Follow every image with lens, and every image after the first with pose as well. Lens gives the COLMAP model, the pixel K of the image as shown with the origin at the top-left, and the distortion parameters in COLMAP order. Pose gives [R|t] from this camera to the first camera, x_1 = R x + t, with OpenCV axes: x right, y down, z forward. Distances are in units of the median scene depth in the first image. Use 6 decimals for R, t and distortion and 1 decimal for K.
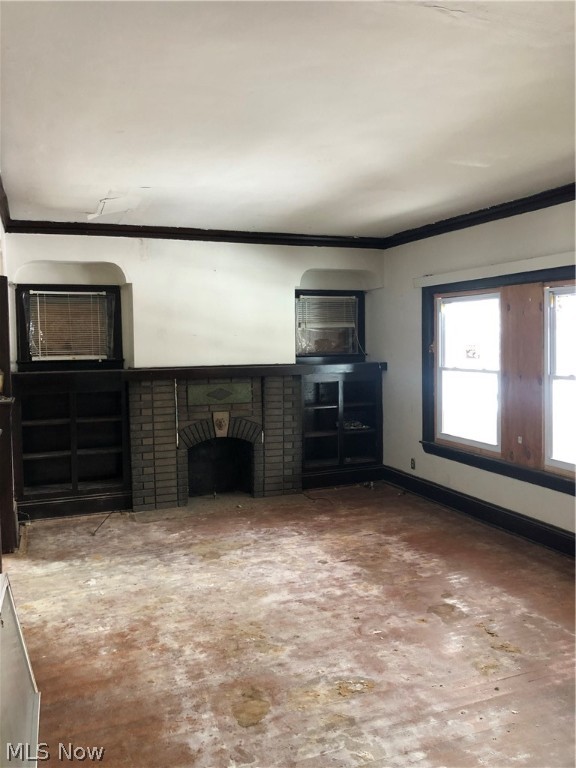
lens RADIAL K [[635.4, 0, 295.5], [0, 635.4, 378.9], [0, 0, 1]] dist [0.038976, -0.027141]
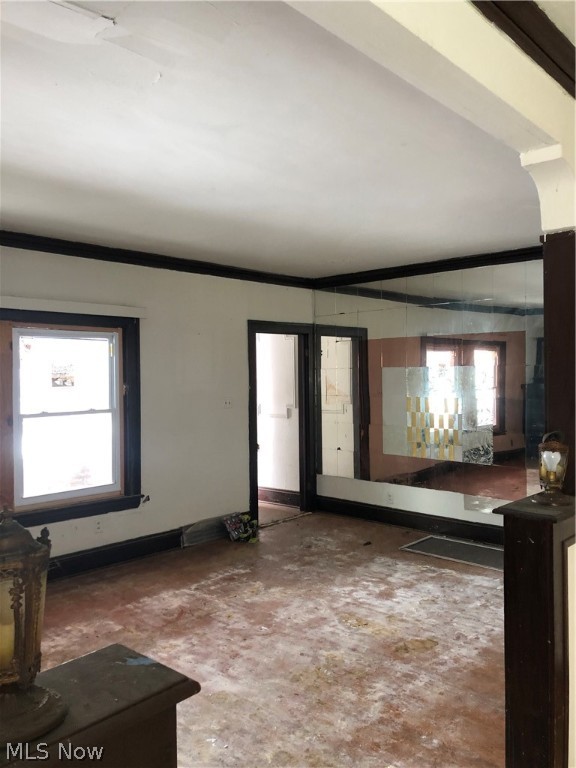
lens RADIAL K [[635.4, 0, 289.8], [0, 635.4, 384.5], [0, 0, 1]] dist [0.038976, -0.027141]
pose [[-0.454012, 0.007728, 0.890962, -0.955197], [0.064609, 0.997615, 0.024270, -0.068234], [-0.888650, 0.068583, -0.453429, 1.506329]]
